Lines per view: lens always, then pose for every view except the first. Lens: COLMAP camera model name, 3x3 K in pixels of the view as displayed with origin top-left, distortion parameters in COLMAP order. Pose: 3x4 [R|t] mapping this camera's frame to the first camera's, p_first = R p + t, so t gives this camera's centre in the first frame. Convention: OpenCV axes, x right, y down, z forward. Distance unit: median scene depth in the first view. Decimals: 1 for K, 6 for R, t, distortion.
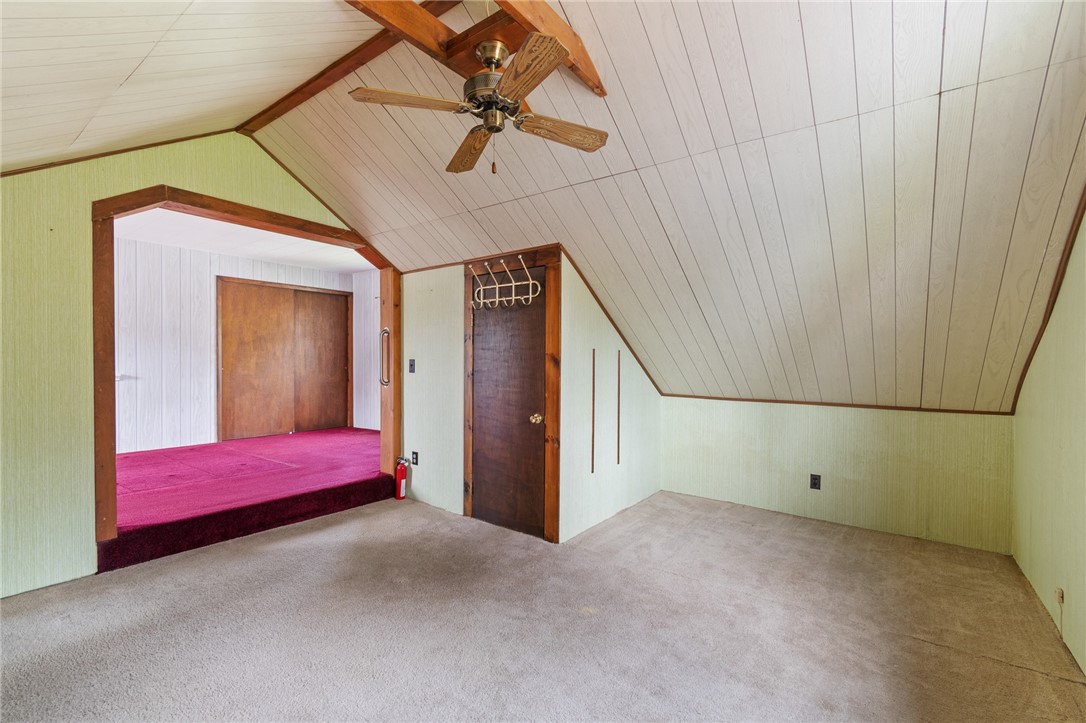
lens RADIAL K [[483.8, 0, 543.0], [0, 483.8, 361.5], [0, 0, 1]] dist [-0.000886, 0.000046]
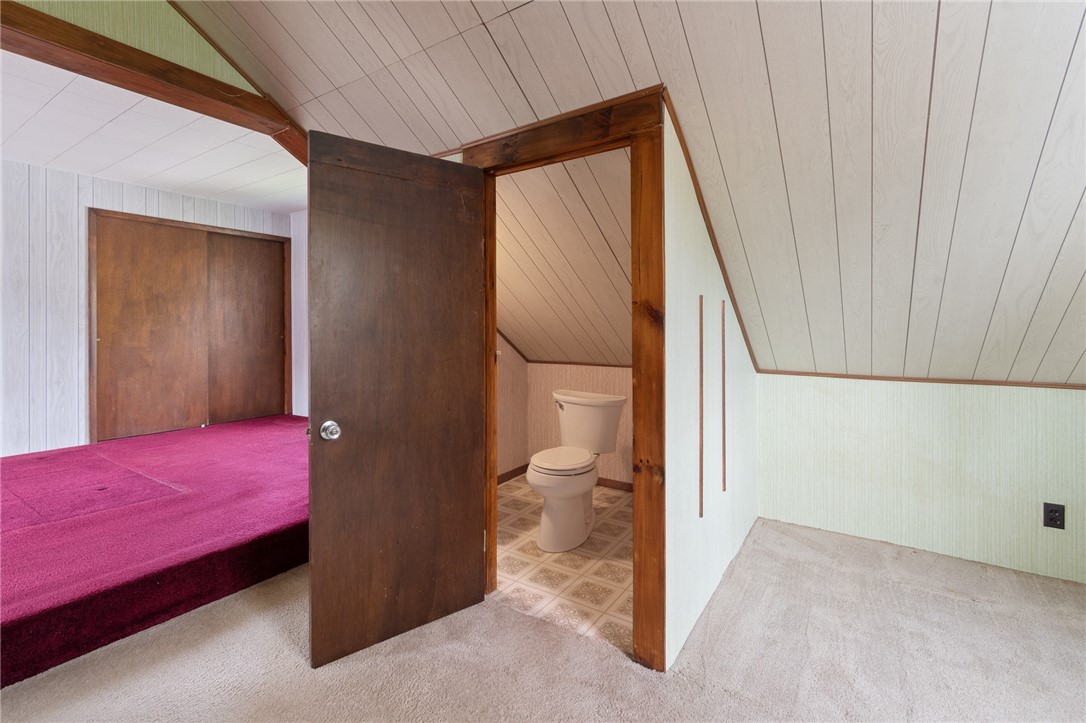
lens RADIAL K [[484.0, 0, 525.8], [0, 484.0, 326.6], [0, 0, 1]] dist [0.000268, -0.000120]
pose [[0.998751, -0.008852, 0.049179, -0.073094], [0.009233, 0.999929, -0.007514, 0.007437], [-0.049109, 0.007959, 0.998762, 0.262965]]
